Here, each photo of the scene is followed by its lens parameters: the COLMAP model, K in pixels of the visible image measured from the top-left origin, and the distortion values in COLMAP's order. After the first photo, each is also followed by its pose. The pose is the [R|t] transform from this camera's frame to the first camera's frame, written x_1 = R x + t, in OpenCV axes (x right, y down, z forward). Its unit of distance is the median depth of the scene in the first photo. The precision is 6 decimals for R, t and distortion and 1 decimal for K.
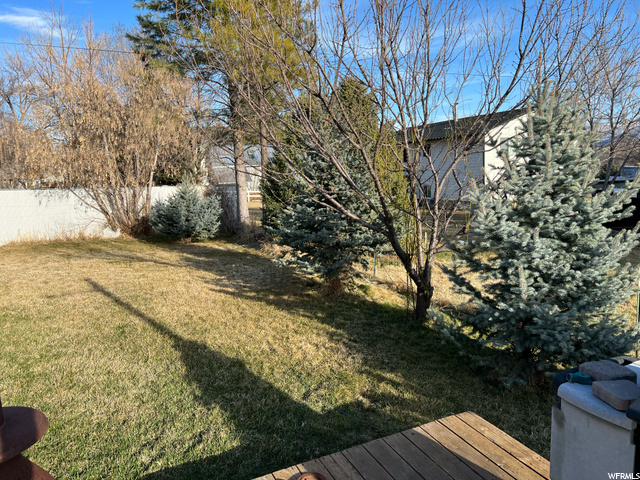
lens RADIAL K [[480.6, 0, 320.0], [0, 480.6, 240.0], [0, 0, 1]] dist [0.095545, -0.141745]
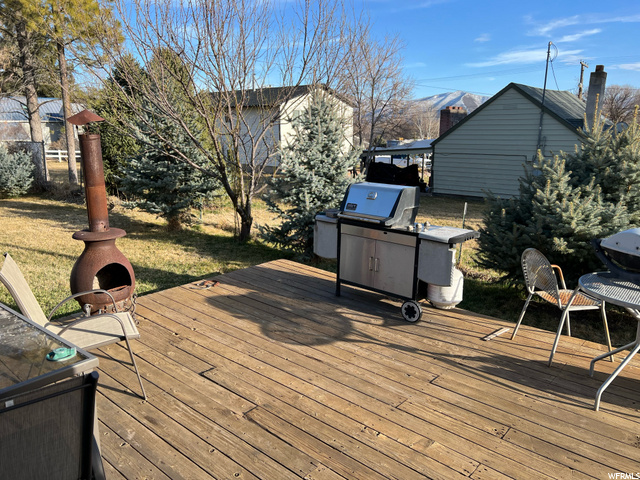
lens RADIAL K [[480.6, 0, 320.0], [0, 480.6, 240.0], [0, 0, 1]] dist [0.095545, -0.141745]
pose [[0.918154, -0.042748, 0.393912, -0.222264], [0.015784, 0.997320, 0.071439, 0.096051], [-0.395910, -0.059374, 0.916368, -0.594073]]
